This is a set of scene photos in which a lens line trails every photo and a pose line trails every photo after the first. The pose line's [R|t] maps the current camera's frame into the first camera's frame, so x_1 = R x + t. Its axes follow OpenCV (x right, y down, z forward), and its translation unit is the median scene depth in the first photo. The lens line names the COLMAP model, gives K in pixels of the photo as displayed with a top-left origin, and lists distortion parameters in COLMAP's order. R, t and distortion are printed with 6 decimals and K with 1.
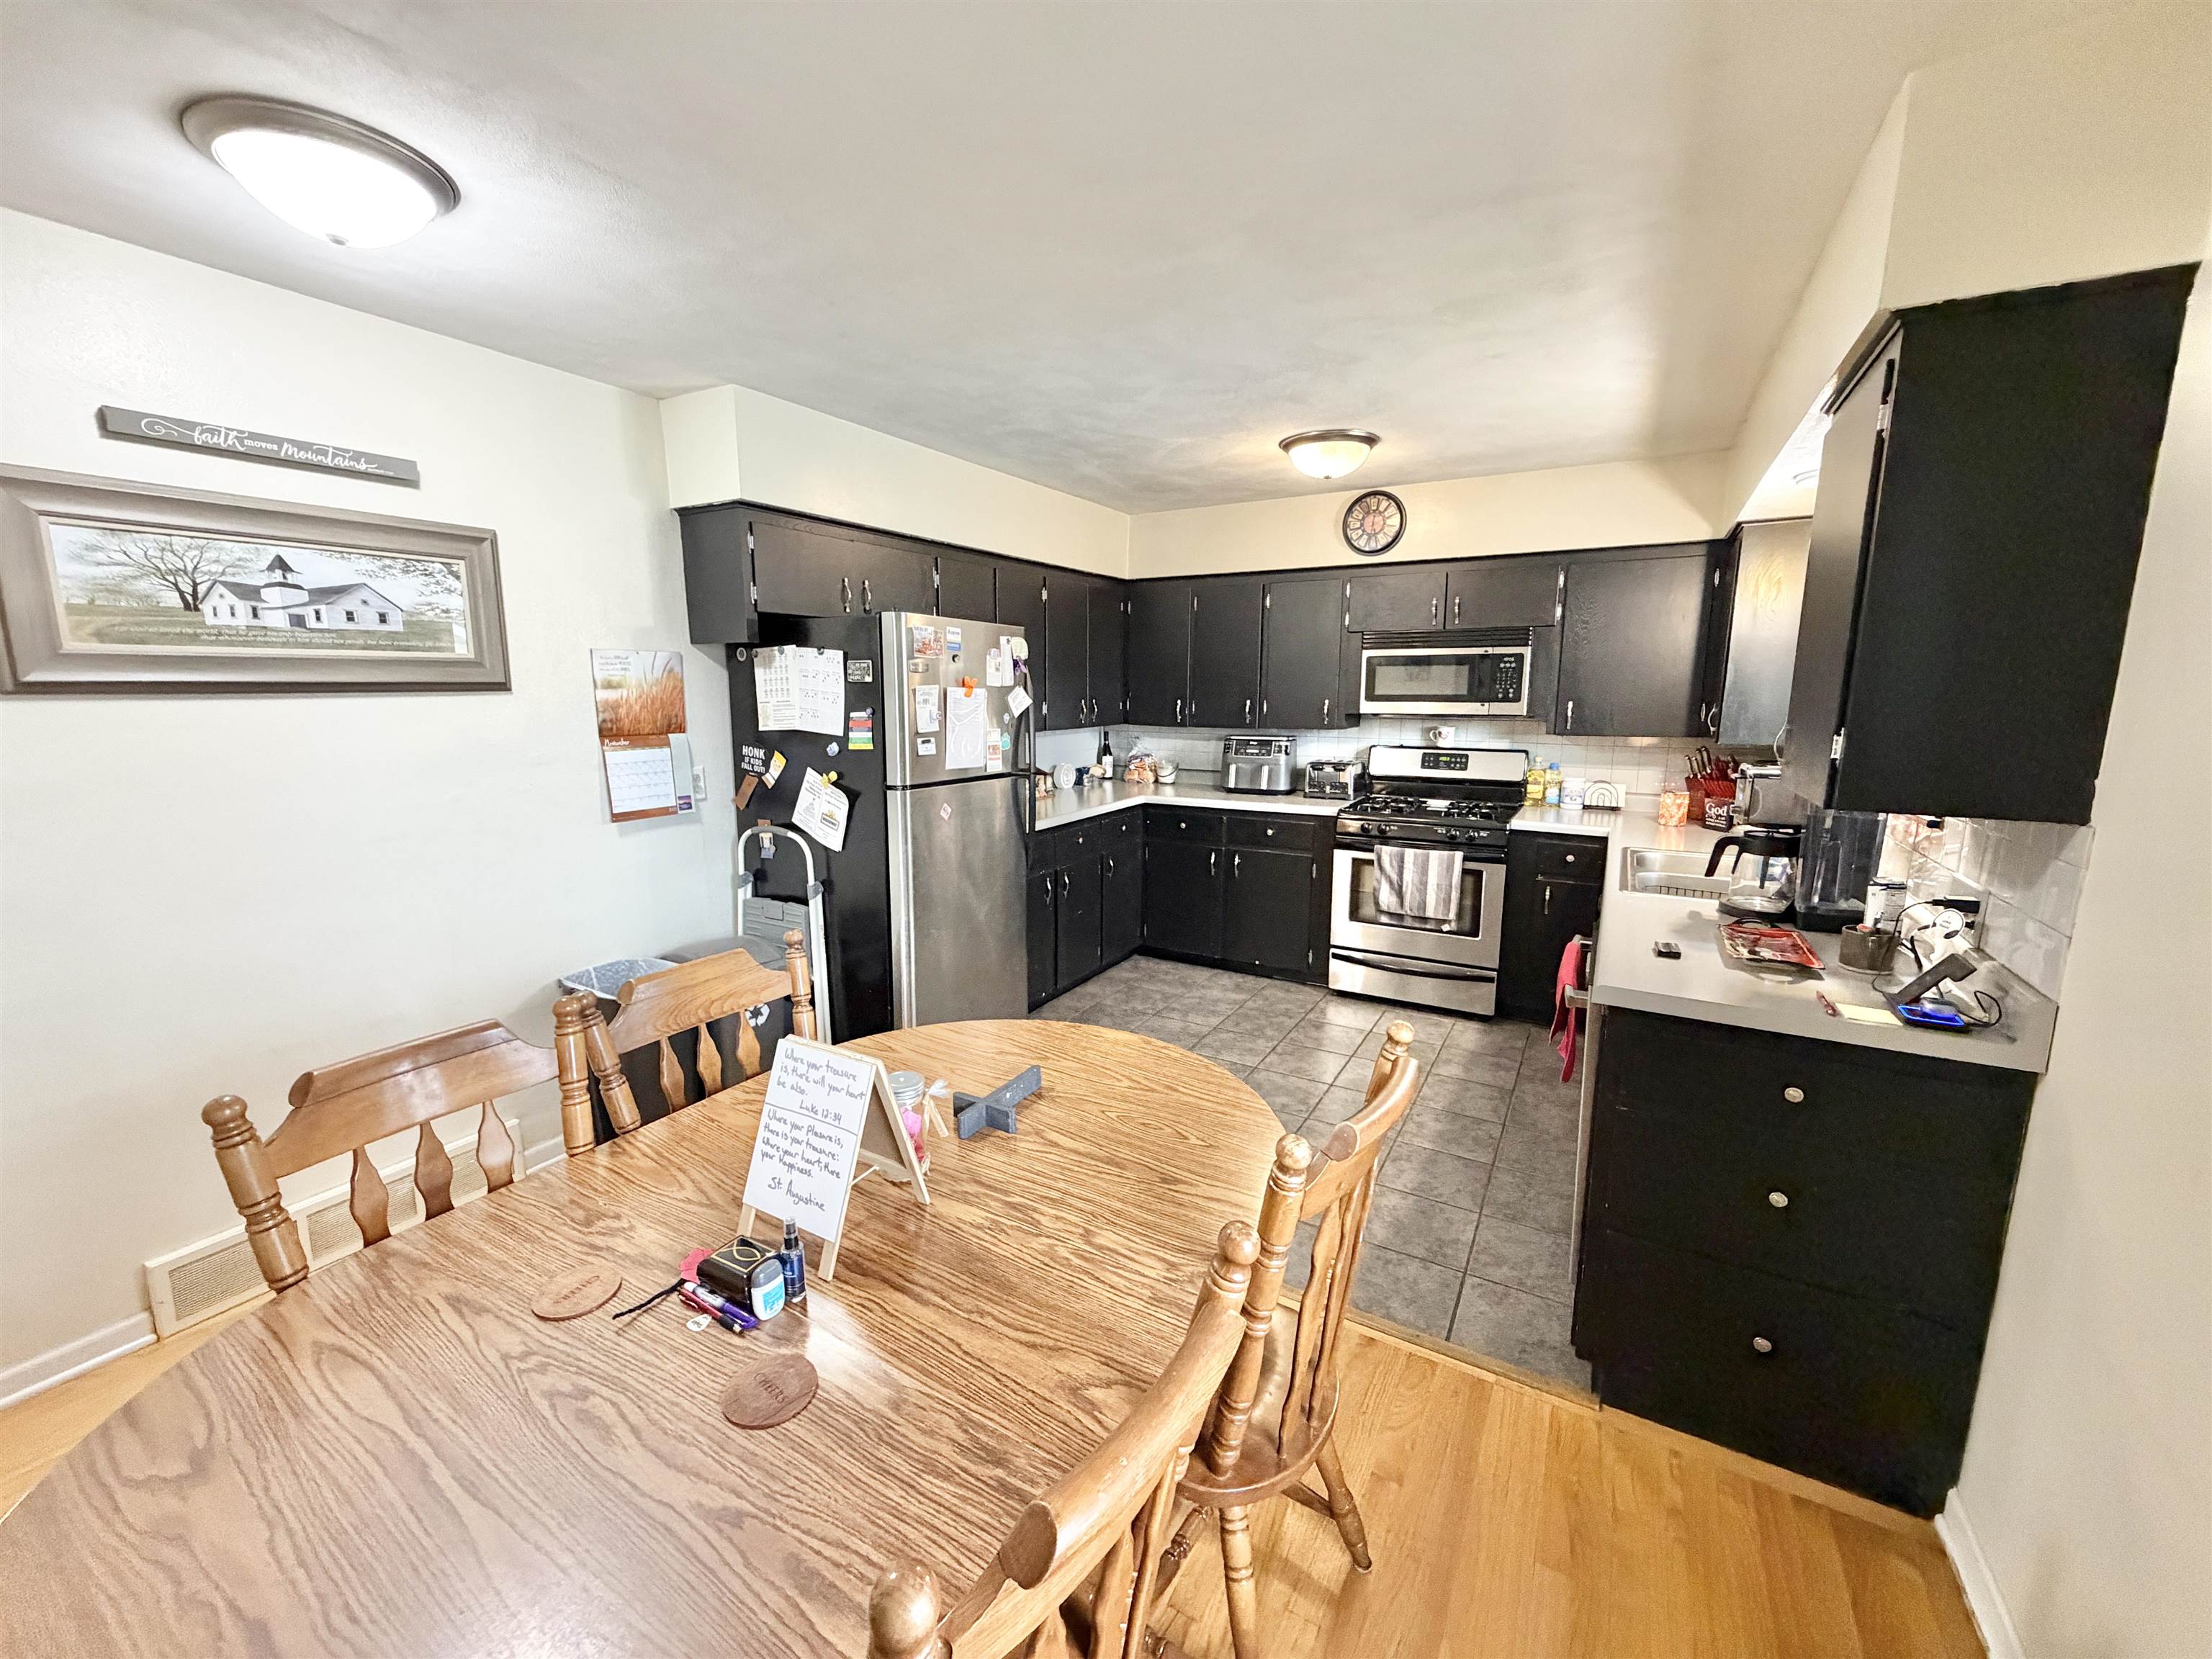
lens RADIAL K [[882.4, 0, 1097.7], [0, 882.4, 828.1], [0, 0, 1]] dist [0.001126, 0.000234]
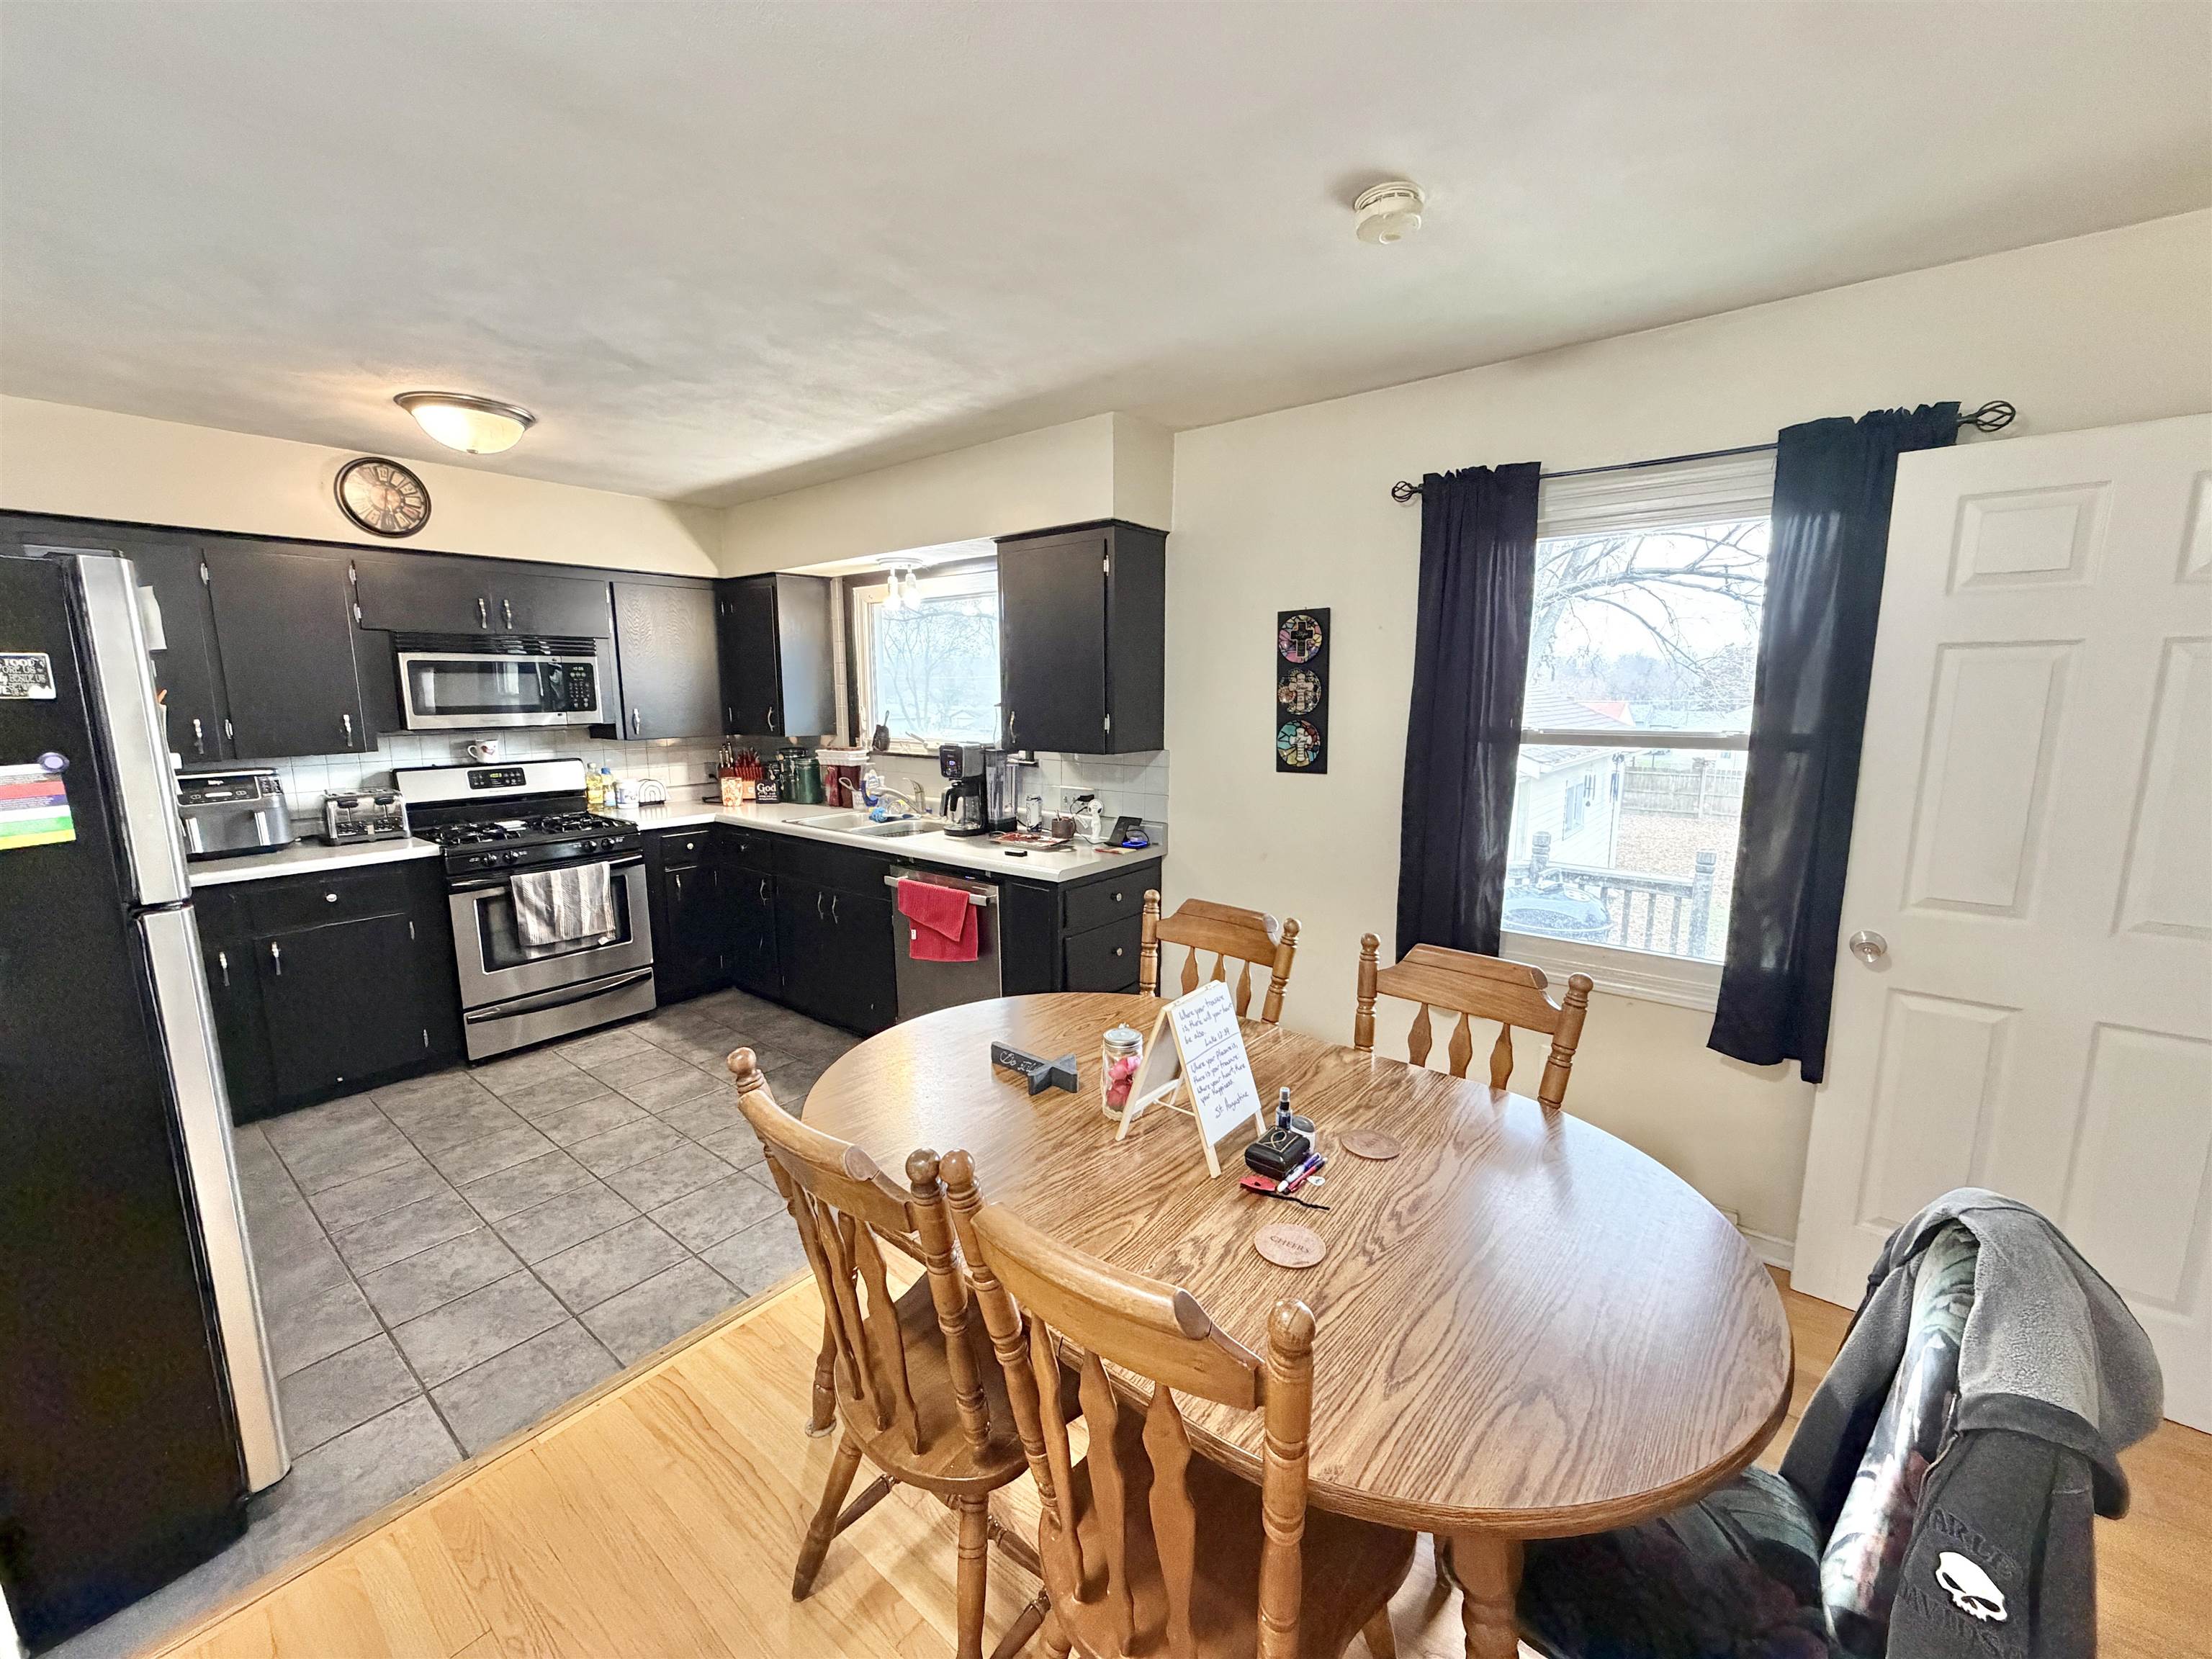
lens RADIAL K [[882.4, 0, 1097.7], [0, 882.4, 828.1], [0, 0, 1]] dist [0.001126, 0.000234]
pose [[0.143024, -0.156351, 0.977291, -0.435412], [0.162435, 0.977762, 0.132654, -0.047319], [-0.976299, 0.139774, 0.165240, 0.261713]]
